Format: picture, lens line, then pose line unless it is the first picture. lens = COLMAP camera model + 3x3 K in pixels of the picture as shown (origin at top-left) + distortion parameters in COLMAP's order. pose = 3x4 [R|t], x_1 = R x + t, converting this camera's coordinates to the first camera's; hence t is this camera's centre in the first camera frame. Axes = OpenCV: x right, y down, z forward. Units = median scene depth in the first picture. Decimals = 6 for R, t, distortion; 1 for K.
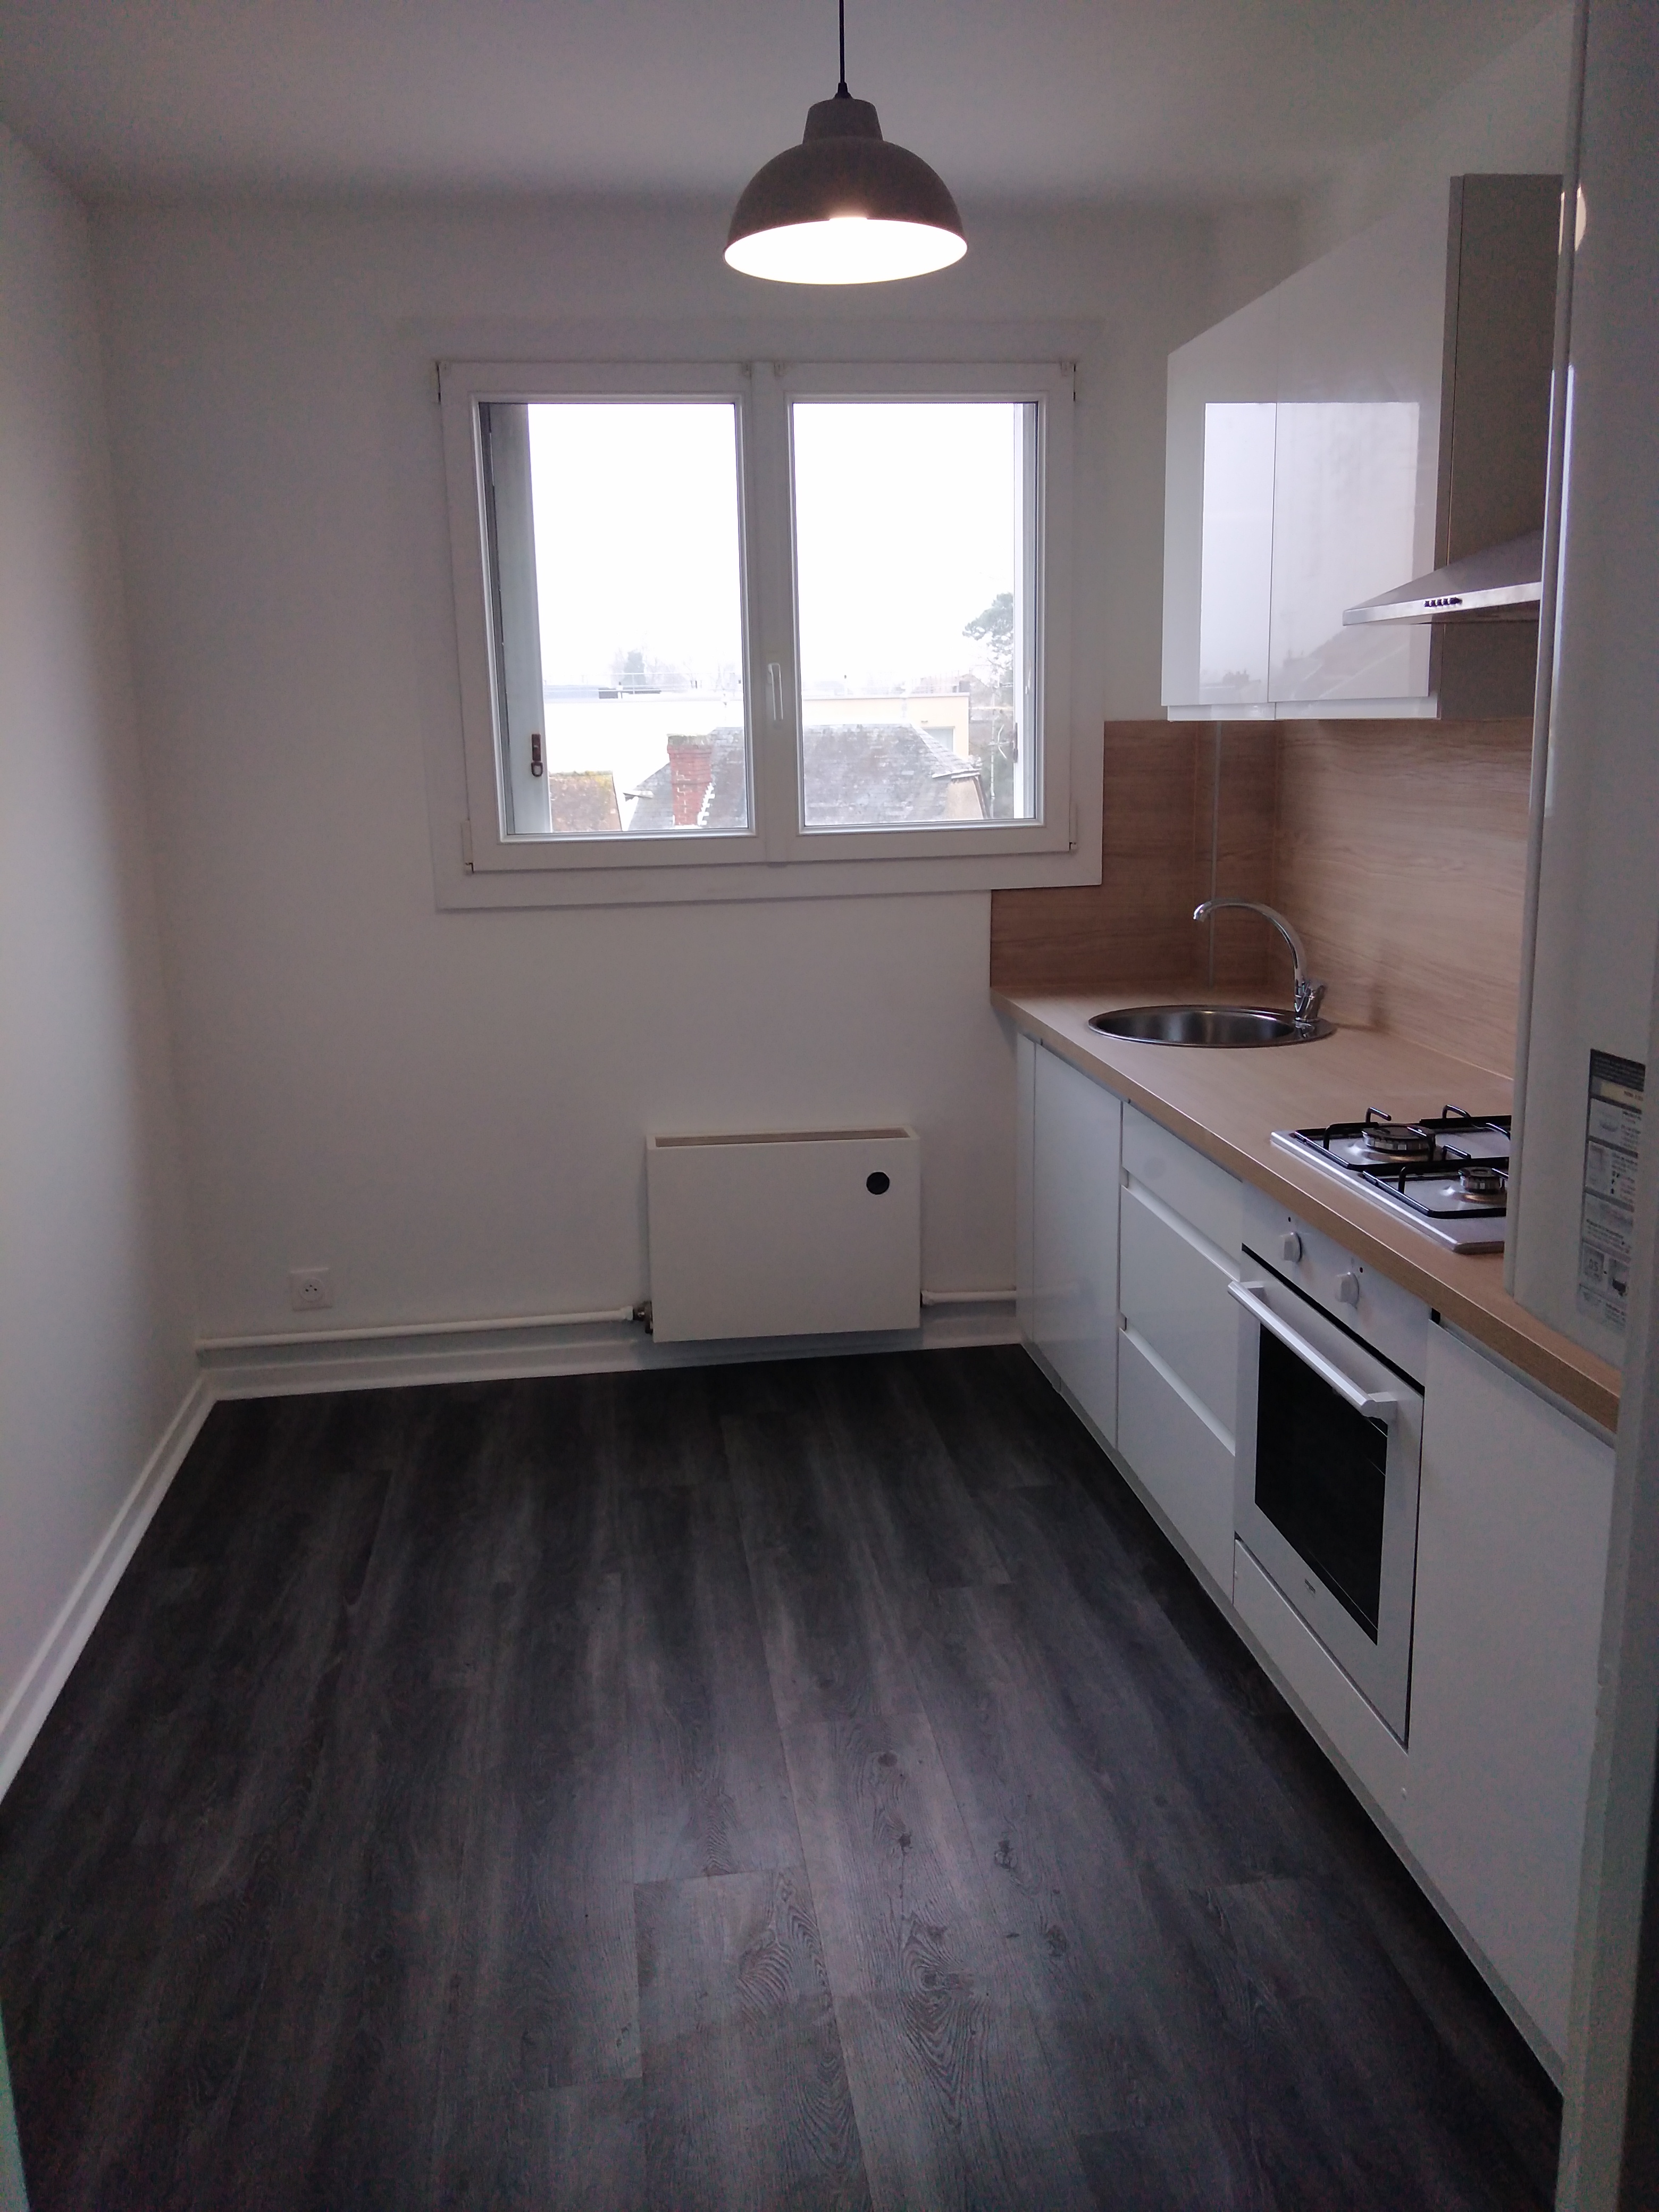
lens RADIAL K [[1802.7, 0, 829.5], [0, 1802.7, 1106.0], [0, 0, 1]] dist [0.114866, -0.104034]
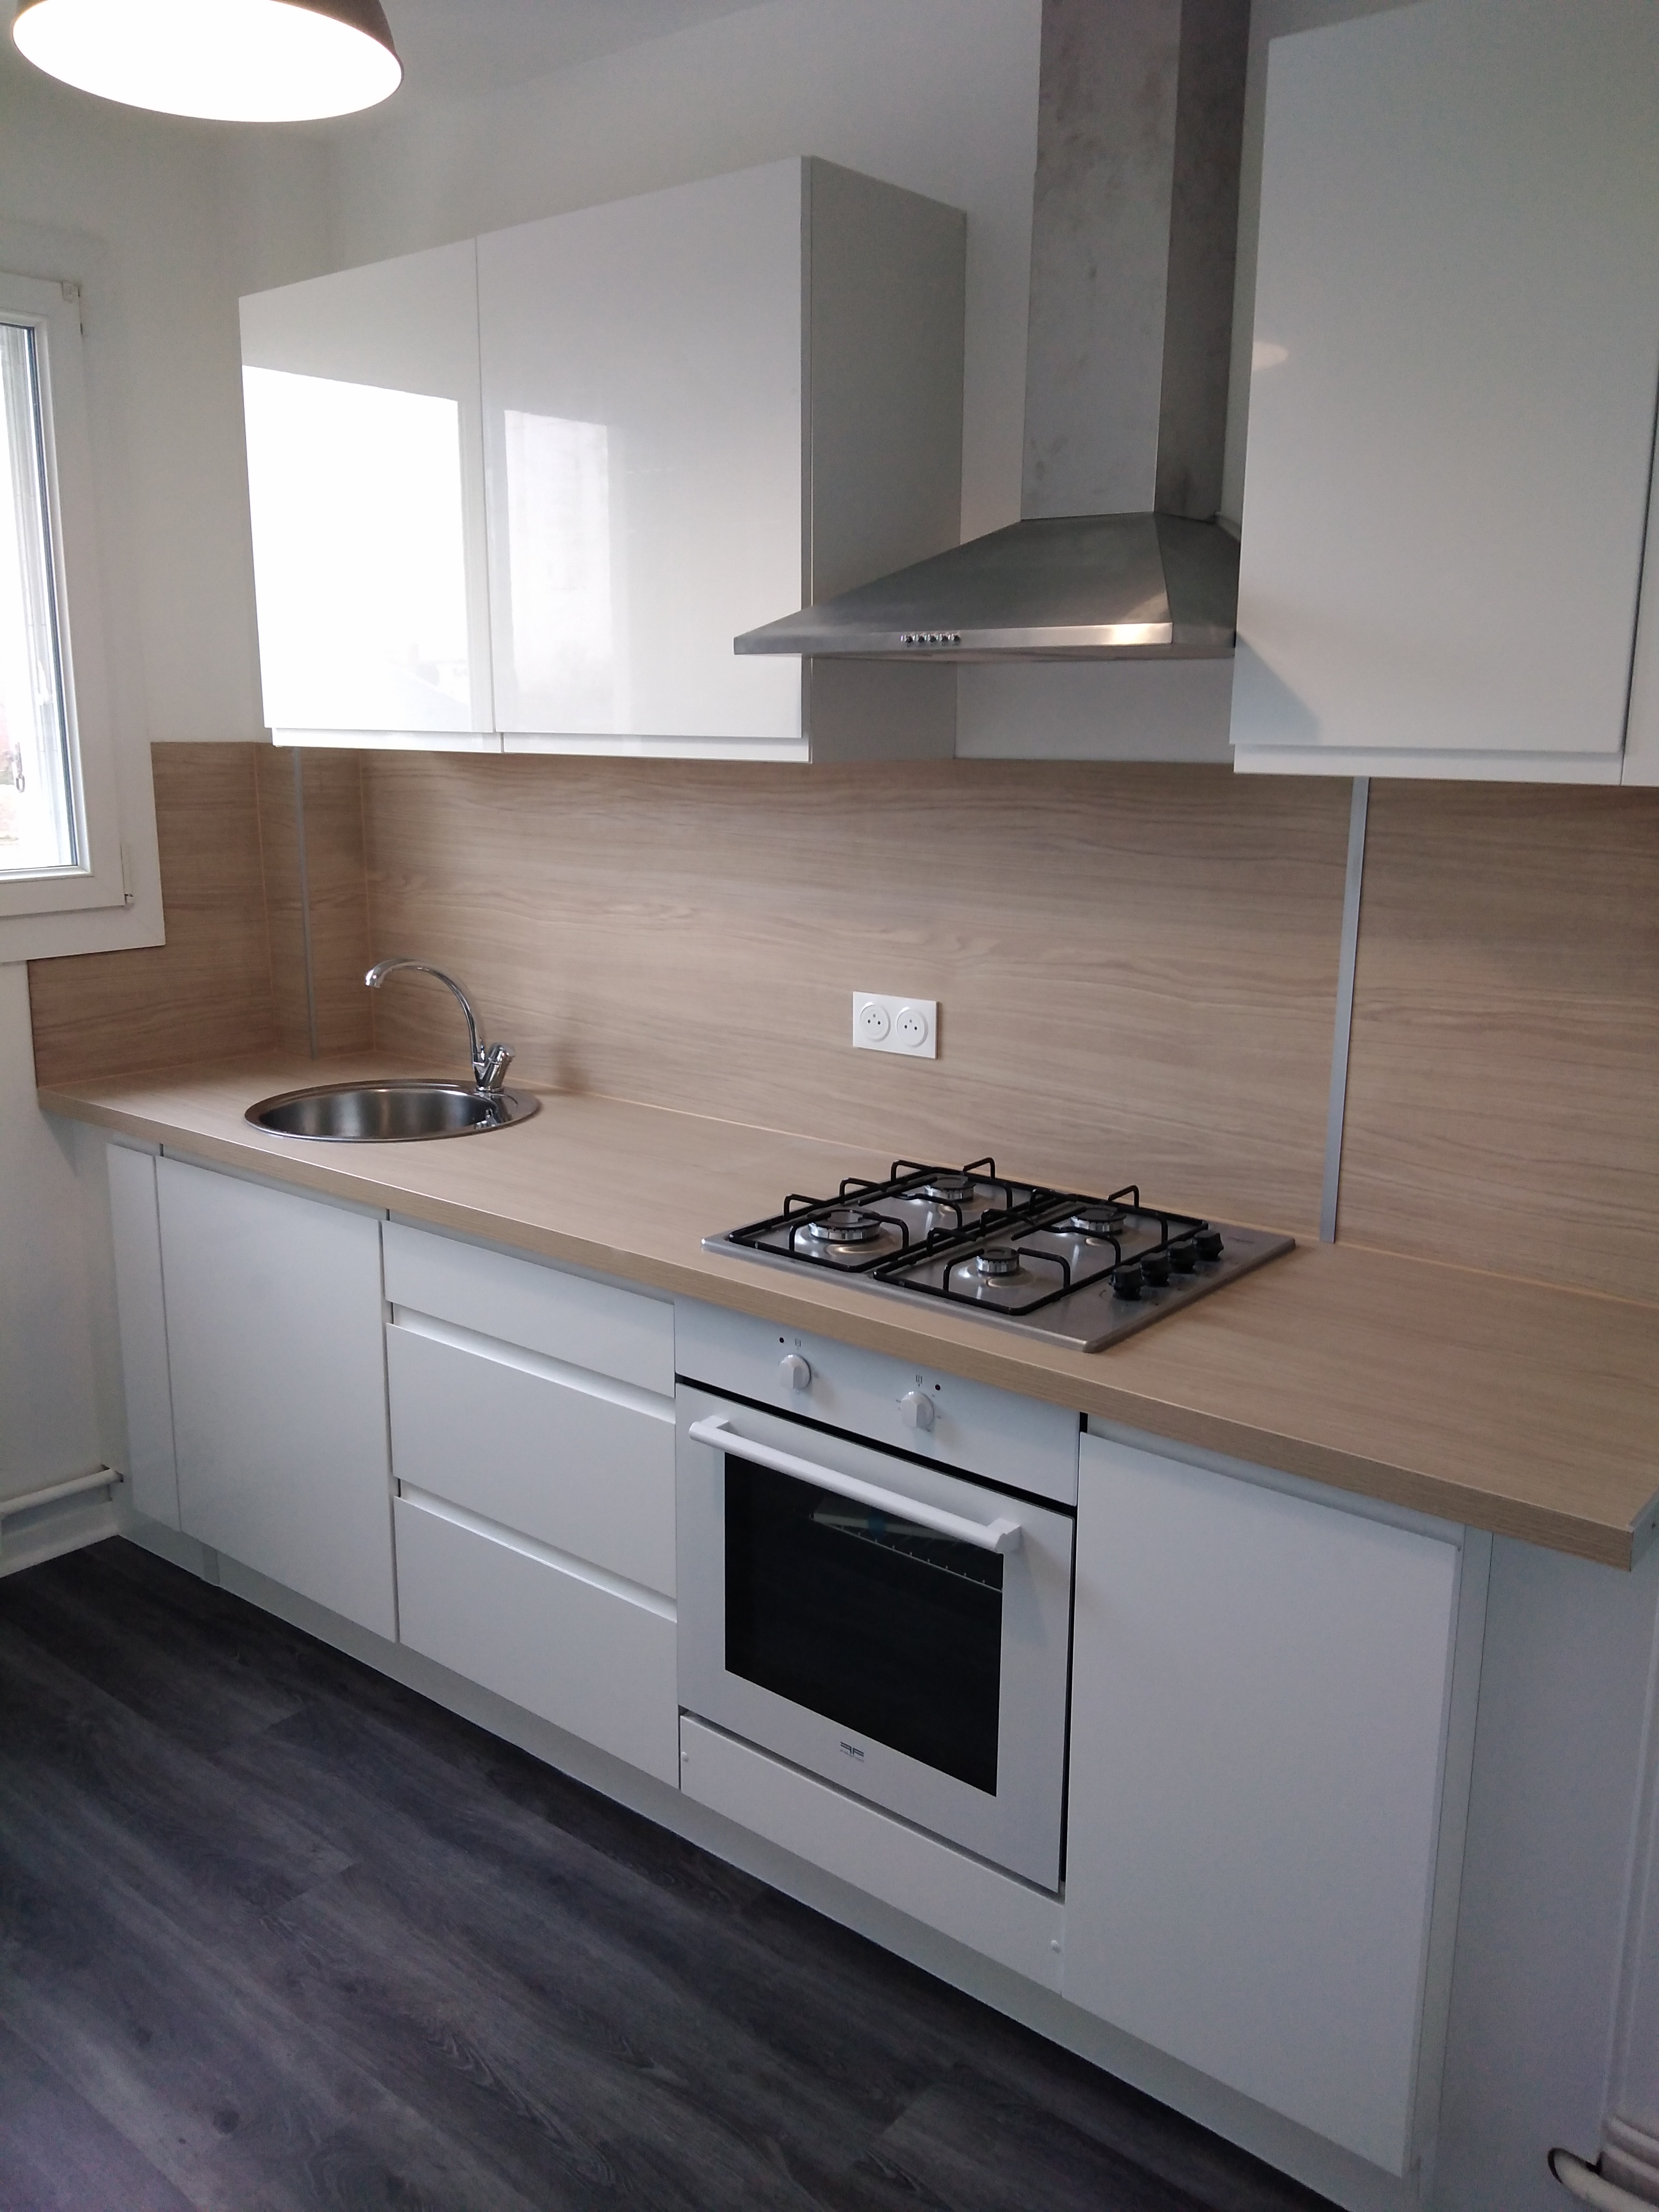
lens RADIAL K [[1790.0, 0, 829.5], [0, 1790.0, 1106.0], [0, 0, 1]] dist [0.077739, -0.101870]
pose [[0.733699, -0.124588, 0.667954, -0.212407], [0.124626, 0.991044, 0.047958, -0.064221], [-0.667947, 0.048058, 0.742655, 0.258077]]
